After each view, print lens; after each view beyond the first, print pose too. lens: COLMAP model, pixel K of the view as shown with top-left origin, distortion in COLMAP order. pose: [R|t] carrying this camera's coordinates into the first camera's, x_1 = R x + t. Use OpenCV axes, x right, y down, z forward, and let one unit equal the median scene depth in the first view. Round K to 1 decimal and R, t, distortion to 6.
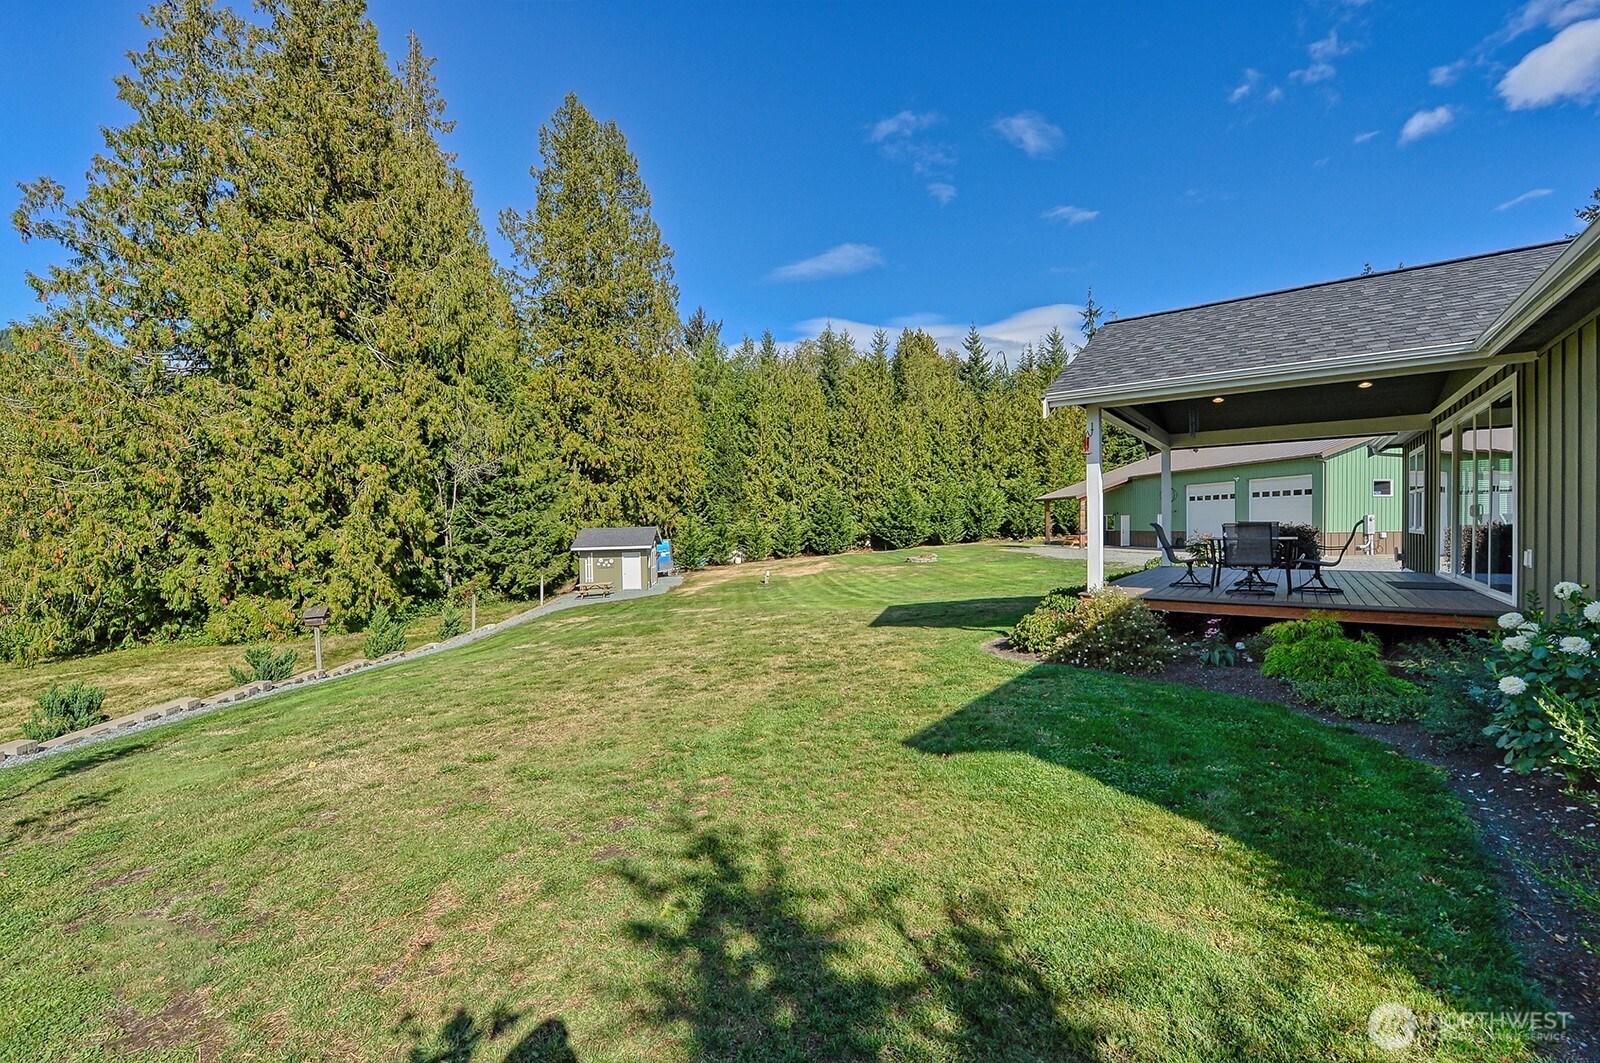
lens RADIAL K [[629.7, 0, 759.2], [0, 629.7, 532.3], [0, 0, 1]] dist [-0.000862, -0.000062]
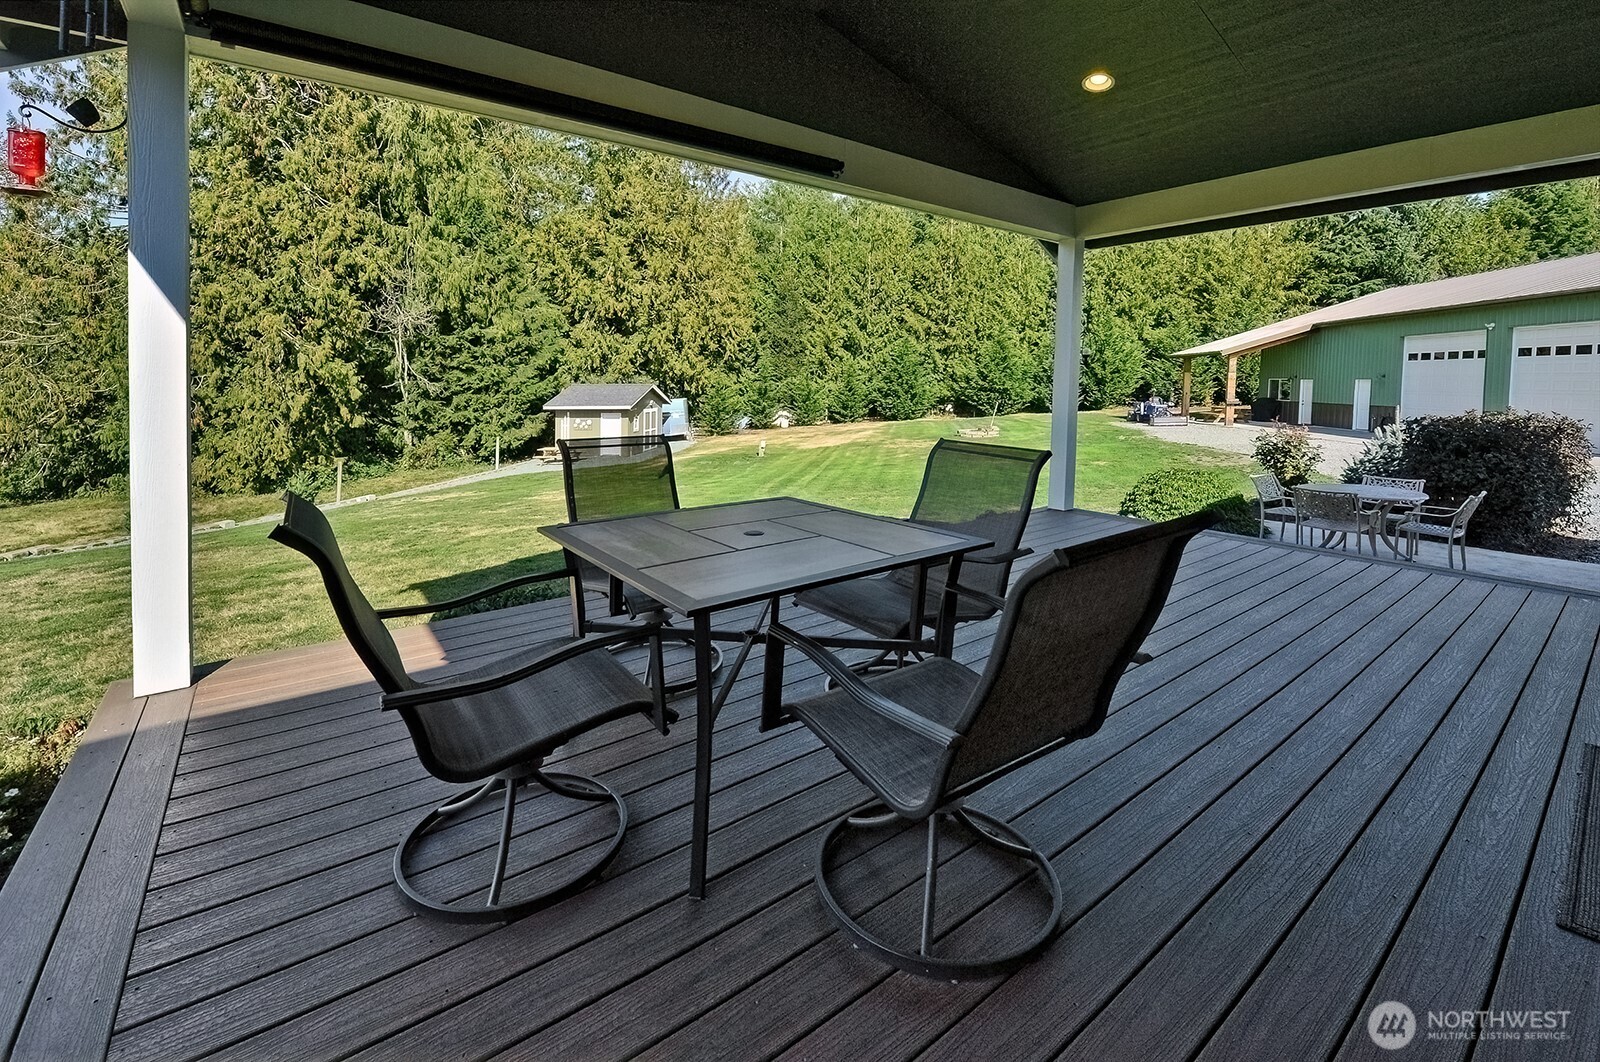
lens RADIAL K [[648.5, 0, 722.7], [0, 648.5, 424.3], [0, 0, 1]] dist [-0.014544, 0.000279]
pose [[0.964371, 0.033598, -0.262411, 0.111393], [-0.018168, 0.997972, 0.061007, -0.007143], [0.263928, -0.054066, 0.963026, 0.108024]]
